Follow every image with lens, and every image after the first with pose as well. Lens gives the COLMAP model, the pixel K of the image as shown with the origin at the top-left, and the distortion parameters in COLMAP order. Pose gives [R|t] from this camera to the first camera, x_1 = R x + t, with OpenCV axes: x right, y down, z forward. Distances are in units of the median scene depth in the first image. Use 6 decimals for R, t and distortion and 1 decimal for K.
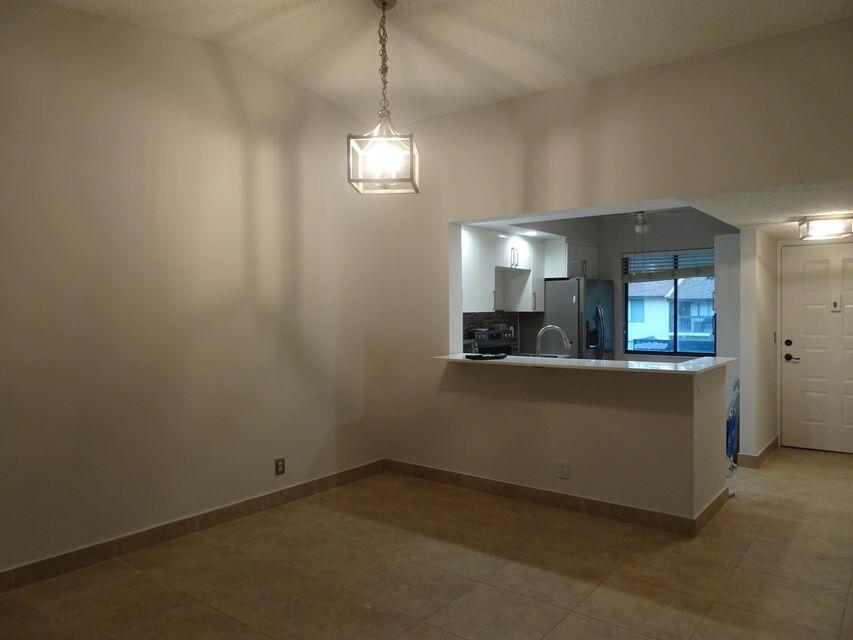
lens RADIAL K [[603.8, 0, 426.5], [0, 603.8, 320.0], [0, 0, 1]] dist [0.008980, 0.002115]
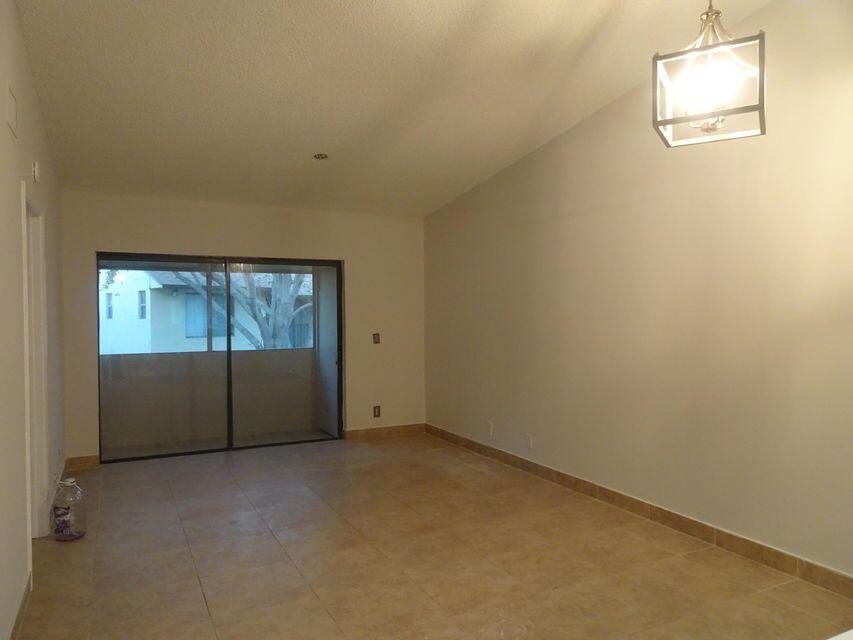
lens RADIAL K [[603.8, 0, 426.5], [0, 603.8, 320.0], [0, 0, 1]] dist [0.008980, 0.002115]
pose [[-0.424629, 0.020121, -0.905144, 0.439626], [0.000270, 0.999756, 0.022098, -0.016890], [0.905368, 0.009139, -0.424530, 0.667111]]
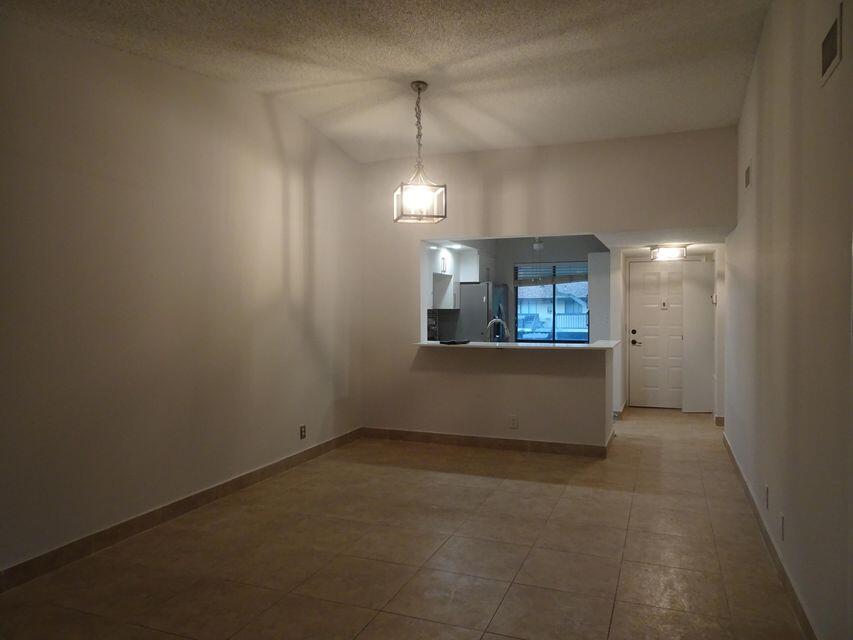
lens RADIAL K [[603.8, 0, 426.5], [0, 603.8, 320.0], [0, 0, 1]] dist [0.008980, 0.002115]
pose [[0.959221, -0.002895, 0.282641, -0.300015], [0.001753, 0.999989, 0.004293, 0.004693], [-0.282650, -0.003622, 0.959216, -0.232532]]
